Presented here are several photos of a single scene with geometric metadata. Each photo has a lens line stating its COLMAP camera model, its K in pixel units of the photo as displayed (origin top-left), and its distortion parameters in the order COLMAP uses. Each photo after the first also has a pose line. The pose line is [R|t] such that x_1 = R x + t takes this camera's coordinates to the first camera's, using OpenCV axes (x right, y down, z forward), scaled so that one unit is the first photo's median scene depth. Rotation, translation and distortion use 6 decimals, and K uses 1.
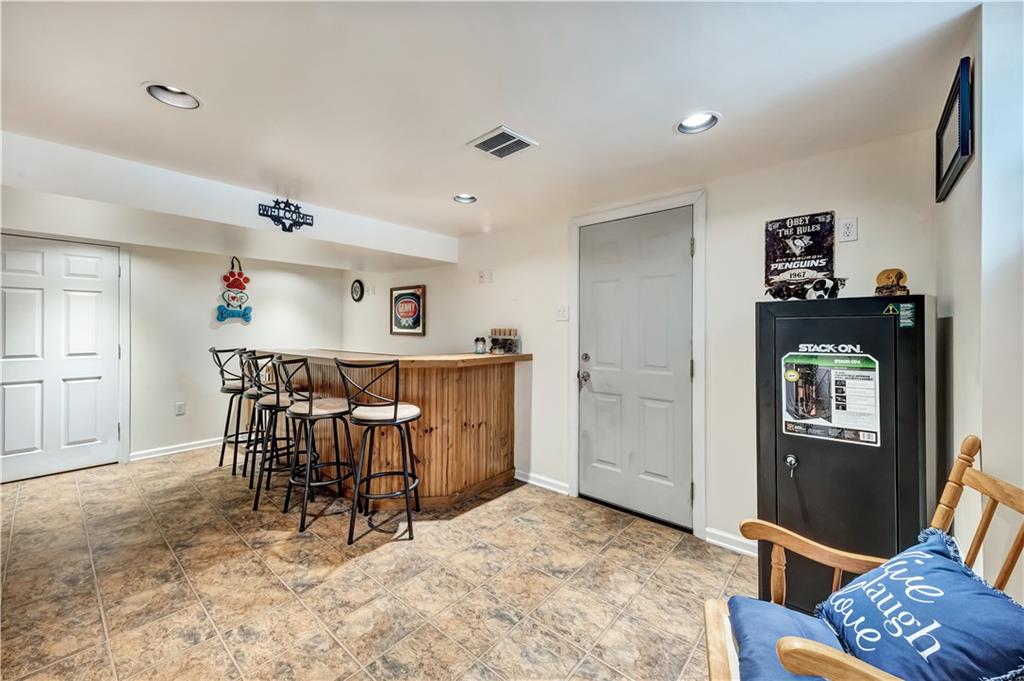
lens RADIAL K [[396.8, 0, 516.4], [0, 396.8, 331.5], [0, 0, 1]] dist [0.014672, -0.001128]
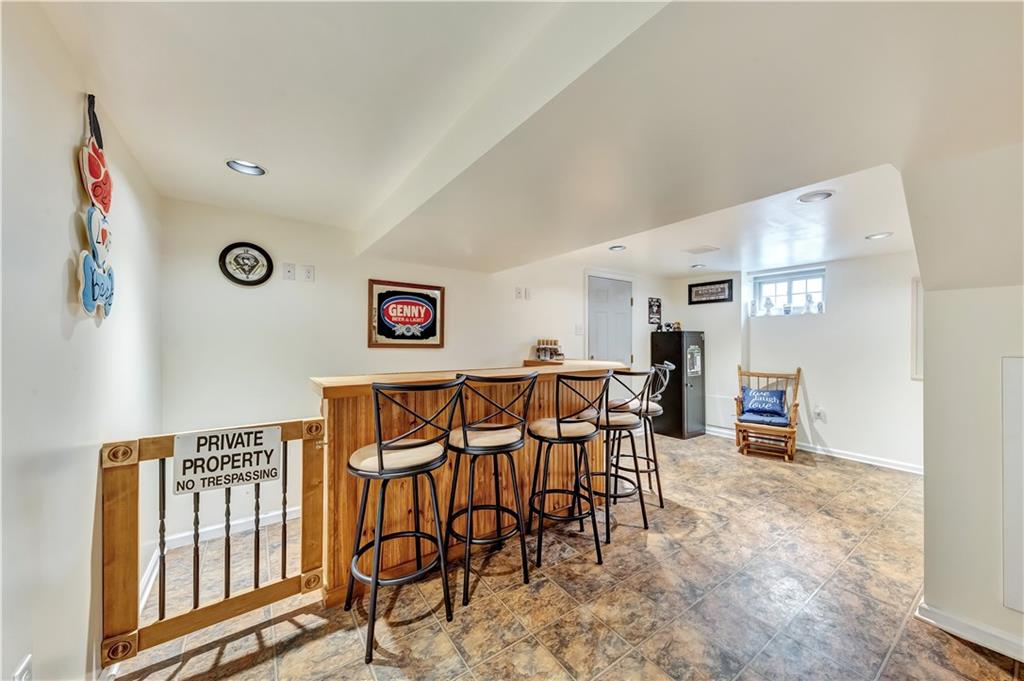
lens RADIAL K [[364.1, 0, 517.7], [0, 364.1, 340.0], [0, 0, 1]] dist [0.015335, -0.000695]
pose [[0.245894, 0.001938, 0.969295, -1.485841], [0.001993, 0.999995, -0.002505, -0.004413], [-0.969295, 0.002548, 0.245889, 1.028956]]
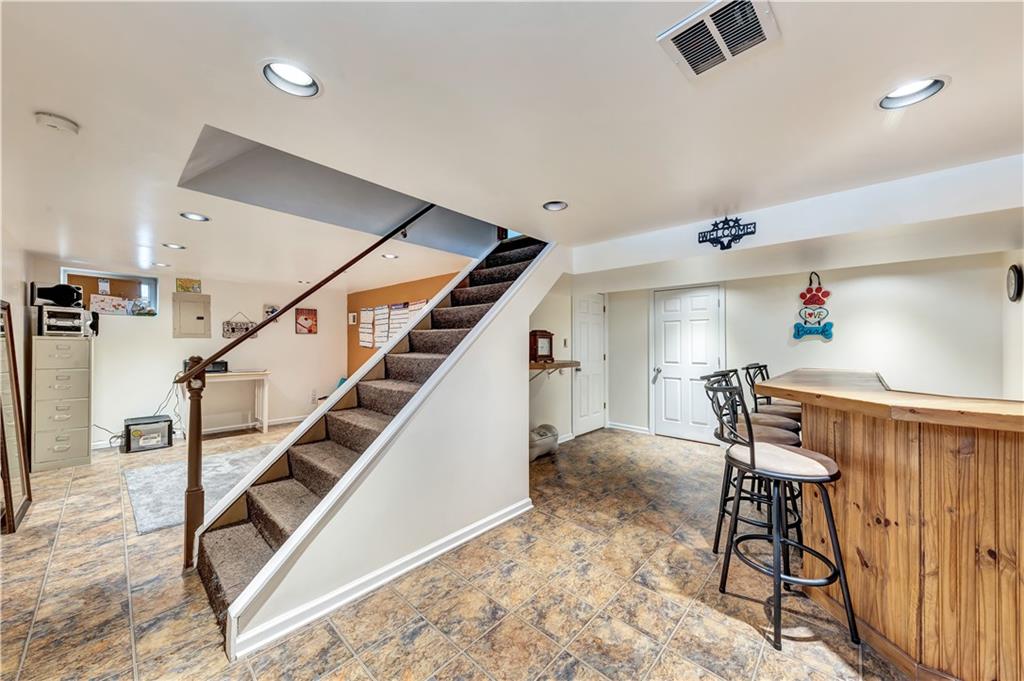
lens RADIAL K [[364.1, 0, 508.1], [0, 364.1, 341.9], [0, 0, 1]] dist [0.015335, -0.000695]
pose [[-0.053359, -0.007229, -0.998549, 0.372441], [-0.010510, 0.999922, -0.006677, -0.005367], [0.998520, 0.010138, -0.053431, 0.504149]]
